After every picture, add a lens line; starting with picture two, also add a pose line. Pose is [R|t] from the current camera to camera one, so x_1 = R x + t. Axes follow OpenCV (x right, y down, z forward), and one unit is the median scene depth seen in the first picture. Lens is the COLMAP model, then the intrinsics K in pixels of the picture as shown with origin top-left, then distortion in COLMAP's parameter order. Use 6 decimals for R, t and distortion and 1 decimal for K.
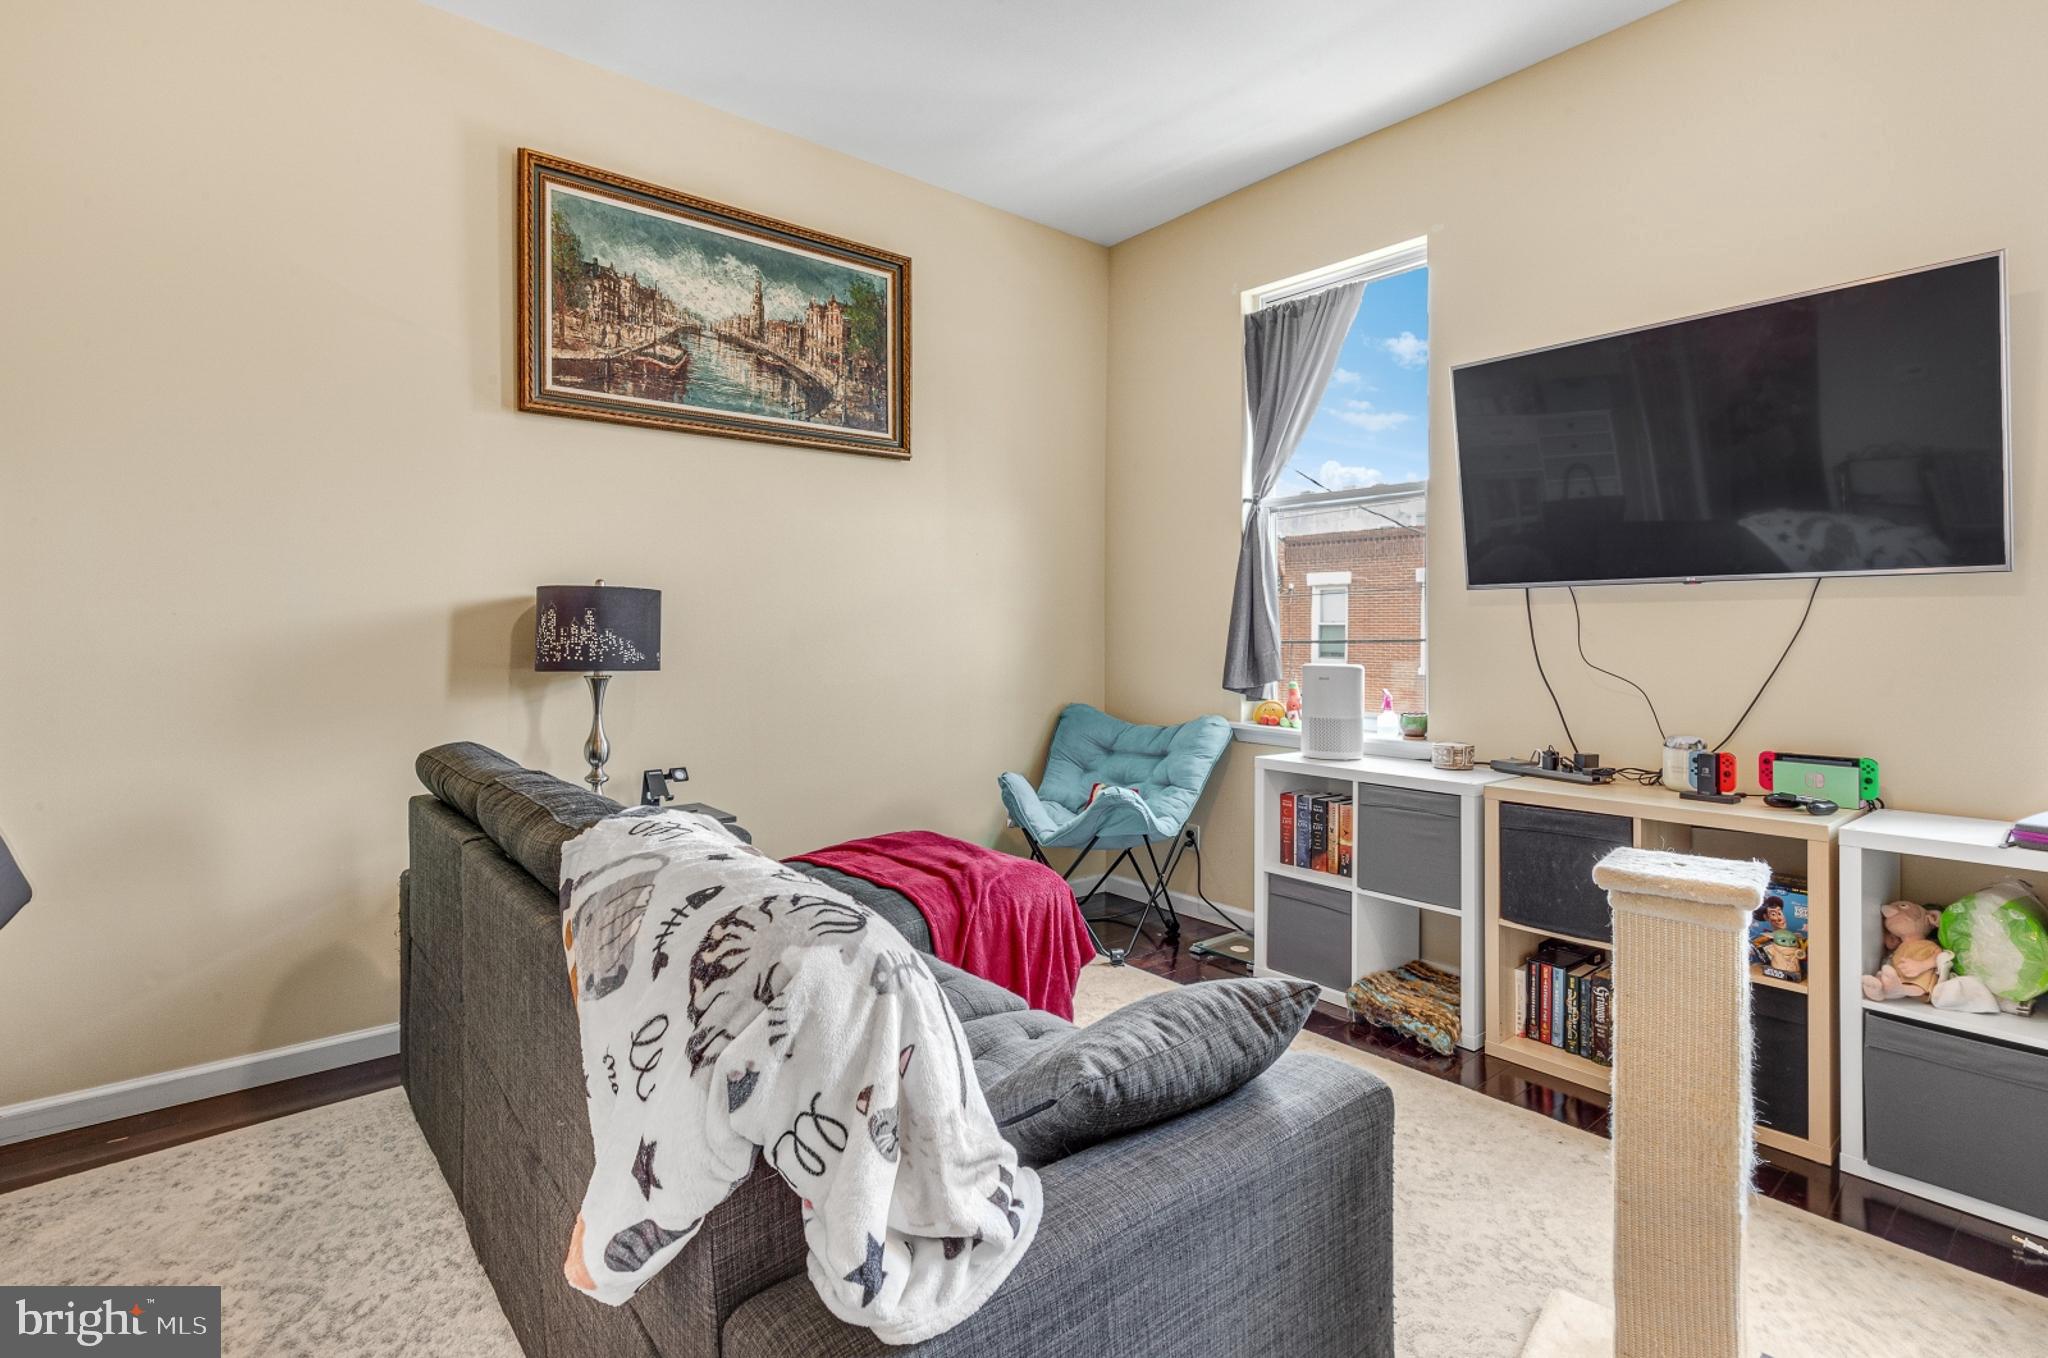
lens RADIAL K [[970.5, 0, 944.2], [0, 970.5, 639.8], [0, 0, 1]] dist [0.002727, -0.000715]
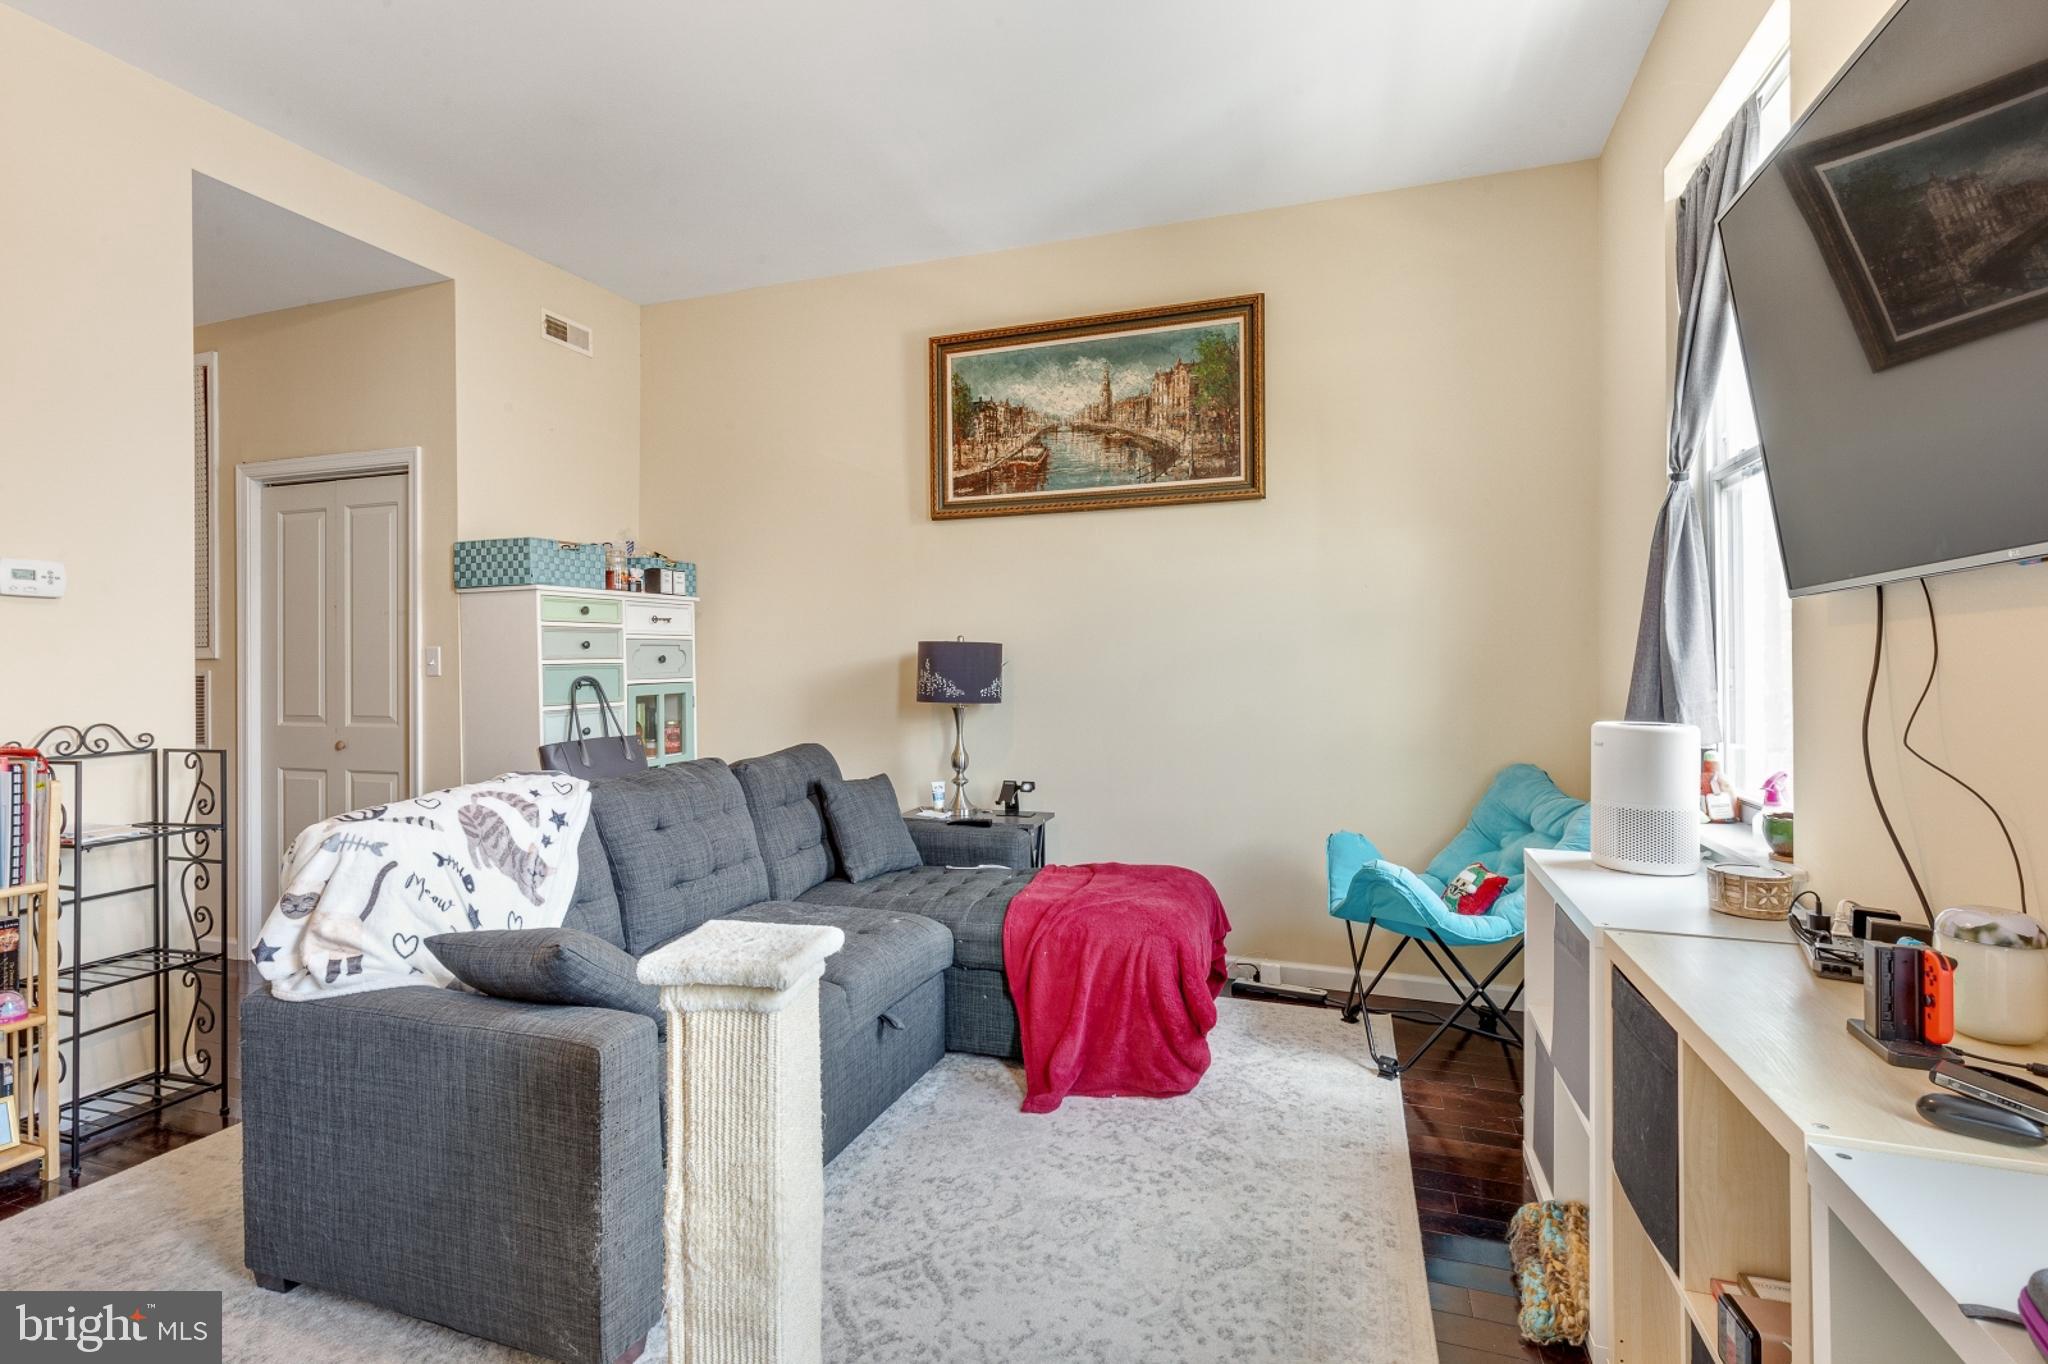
lens RADIAL K [[970.5, 0, 1062.9], [0, 970.5, 656.9], [0, 0, 1]] dist [0.002727, -0.000715]
pose [[0.538560, -0.003832, -0.842578, 0.769946], [0.000181, 0.999990, -0.004432, -0.023733], [0.842587, 0.002234, 0.538556, 0.340938]]
